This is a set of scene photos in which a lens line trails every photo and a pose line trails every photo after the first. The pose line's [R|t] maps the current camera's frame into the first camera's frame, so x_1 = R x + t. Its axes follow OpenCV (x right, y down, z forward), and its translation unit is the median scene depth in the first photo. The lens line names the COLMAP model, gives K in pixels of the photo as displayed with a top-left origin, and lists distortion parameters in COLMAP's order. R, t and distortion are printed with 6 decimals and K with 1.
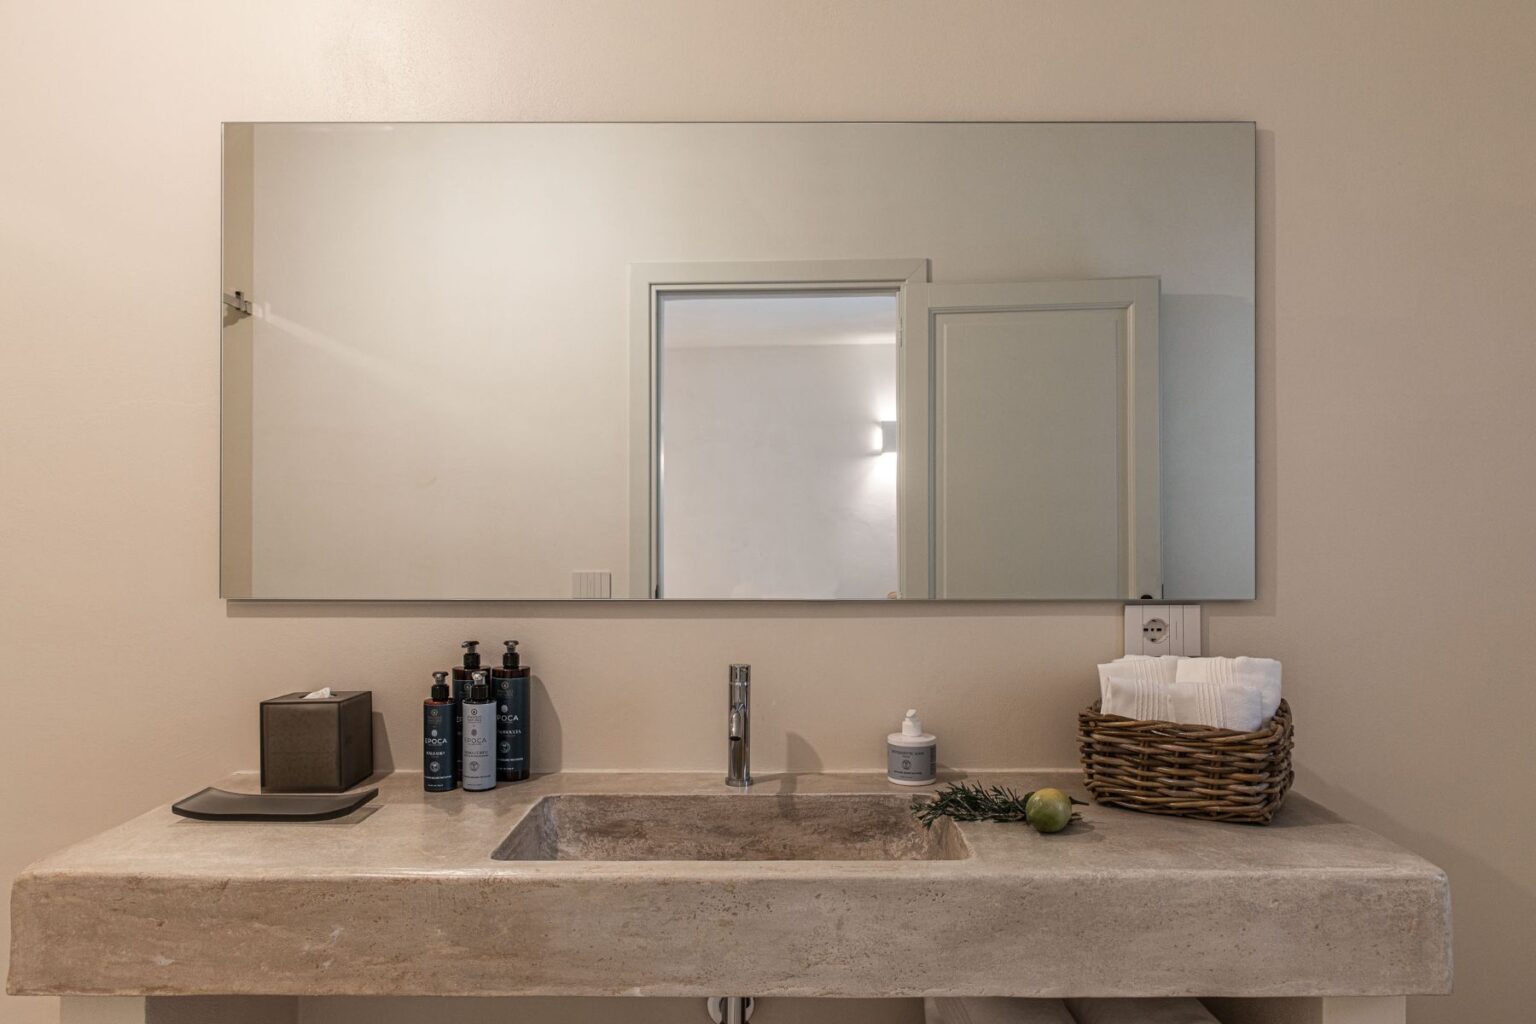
lens RADIAL K [[678.6, 0, 765.9], [0, 678.6, 528.5], [0, 0, 1]] dist [-0.000021, -0.000004]
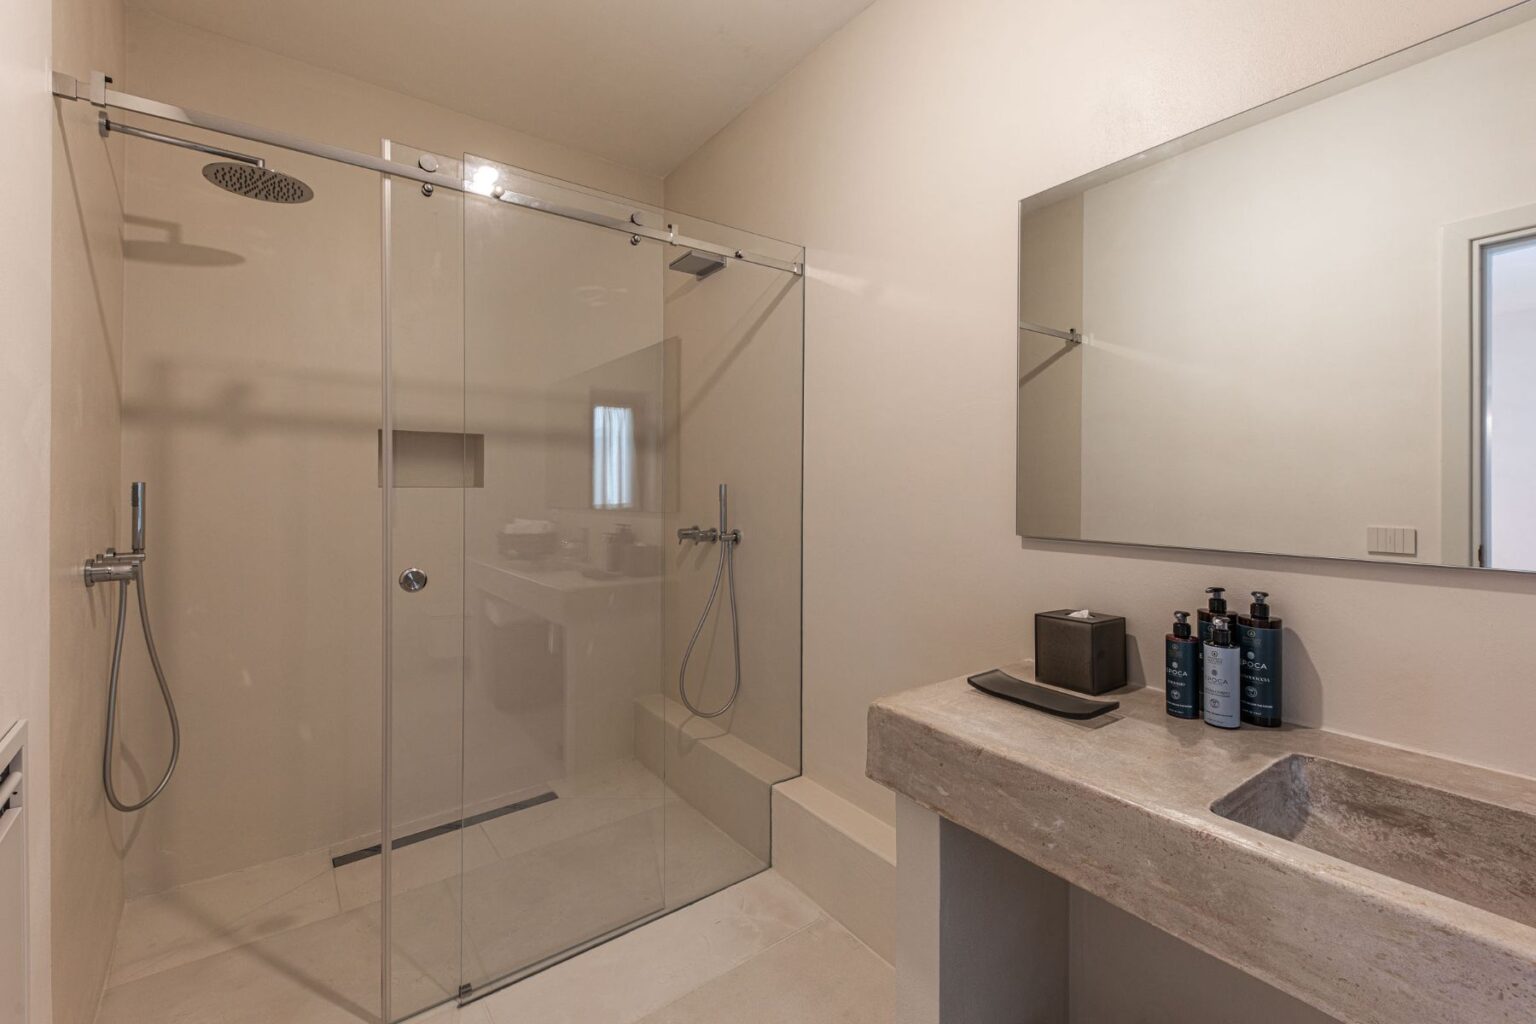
lens RADIAL K [[655.2, 0, 770.7], [0, 655.2, 486.0], [0, 0, 1]] dist [0.019312, -0.010708]
pose [[0.596872, -0.000558, -0.802336, -0.003752], [0.001737, 0.999998, 0.000596, -0.001707], [0.802334, -0.001750, 0.596872, -0.202222]]
